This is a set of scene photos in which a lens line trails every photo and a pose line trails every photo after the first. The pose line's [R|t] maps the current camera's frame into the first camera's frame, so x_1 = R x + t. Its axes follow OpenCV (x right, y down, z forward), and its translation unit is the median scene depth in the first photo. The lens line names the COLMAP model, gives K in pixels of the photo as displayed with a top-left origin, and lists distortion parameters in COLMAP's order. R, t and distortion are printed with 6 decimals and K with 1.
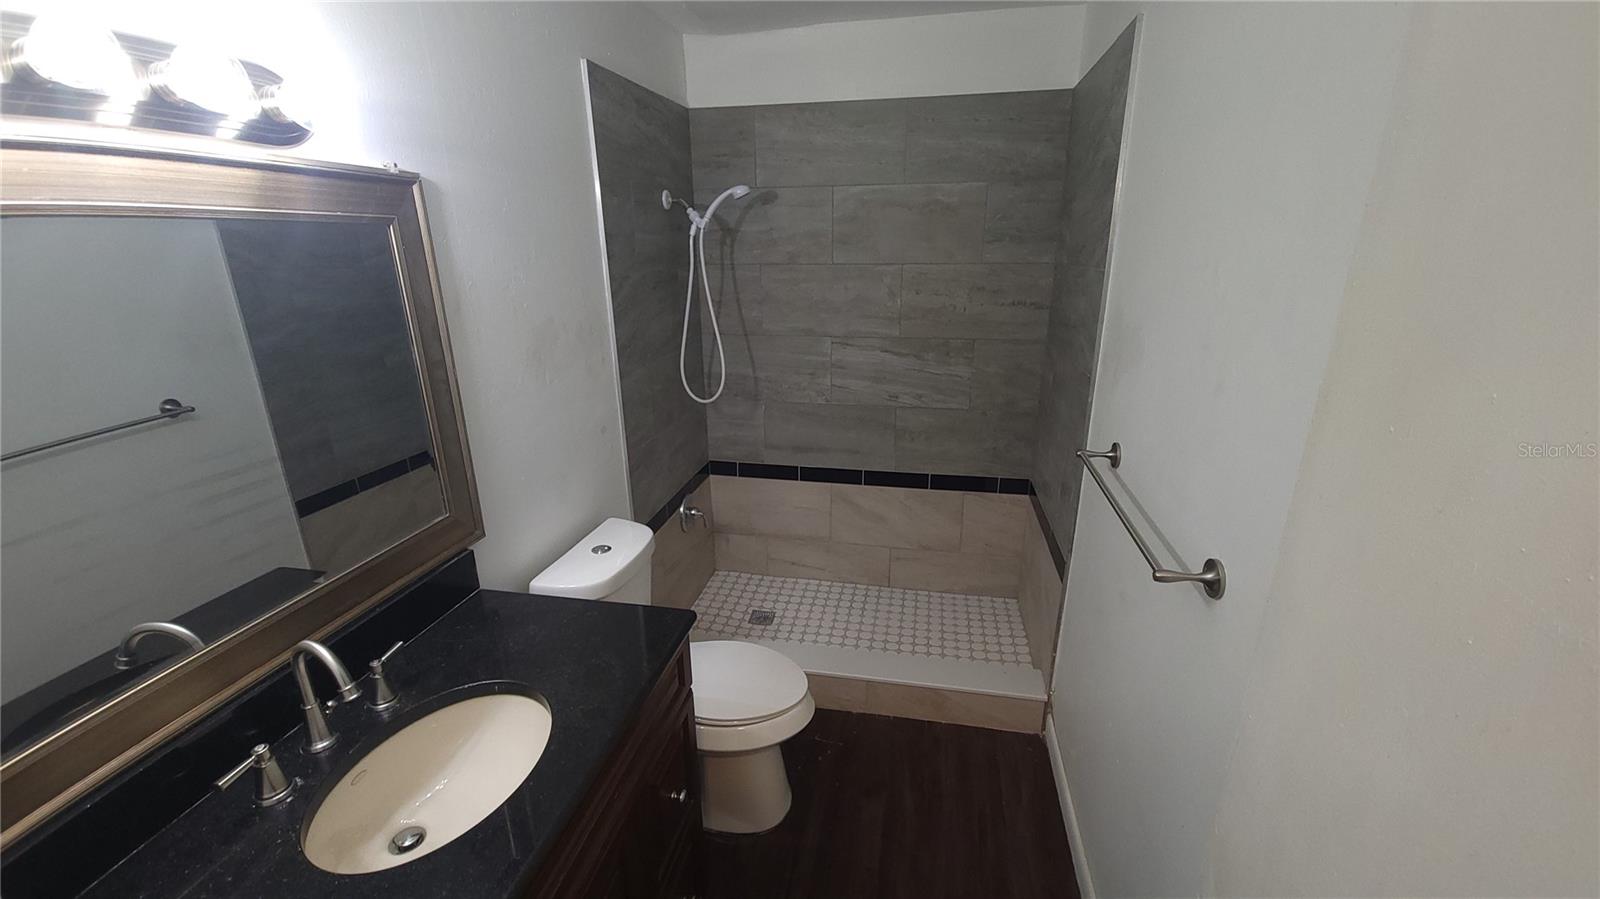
lens RADIAL K [[644.5, 0, 799.5], [0, 644.5, 458.1], [0, 0, 1]] dist [0.022003, -0.016543]
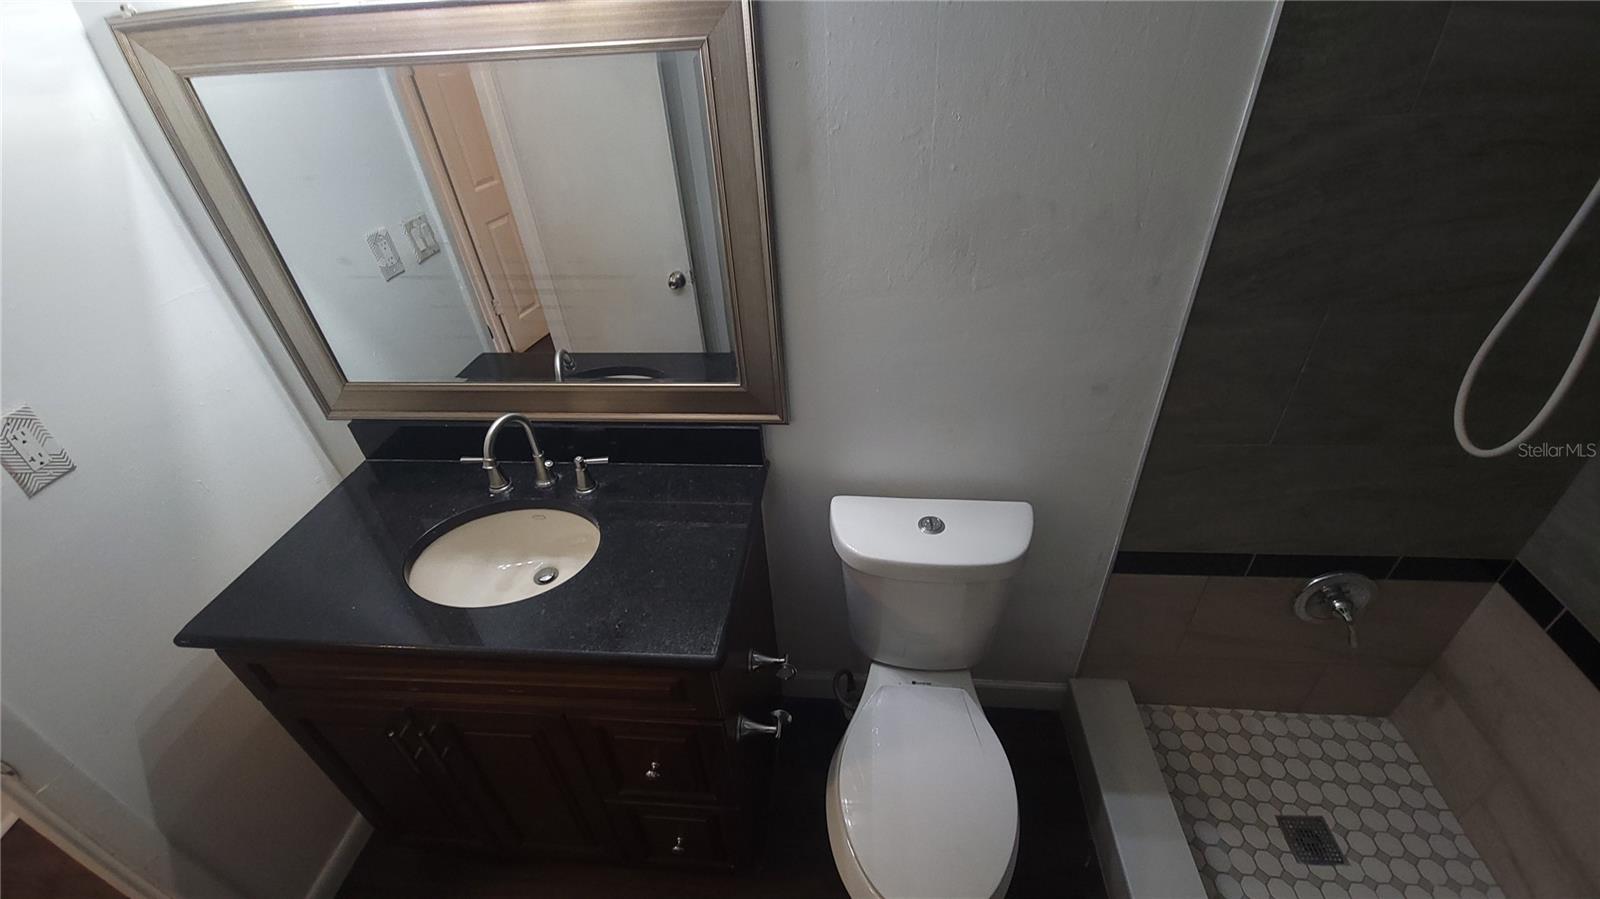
lens RADIAL K [[644.5, 0, 799.5], [0, 644.5, 458.1], [0, 0, 1]] dist [0.022003, -0.016543]
pose [[0.098450, 0.580989, -0.807935, 0.245479], [-0.265276, 0.797824, 0.541393, -0.295763], [0.959133, 0.161025, 0.232668, 0.703304]]
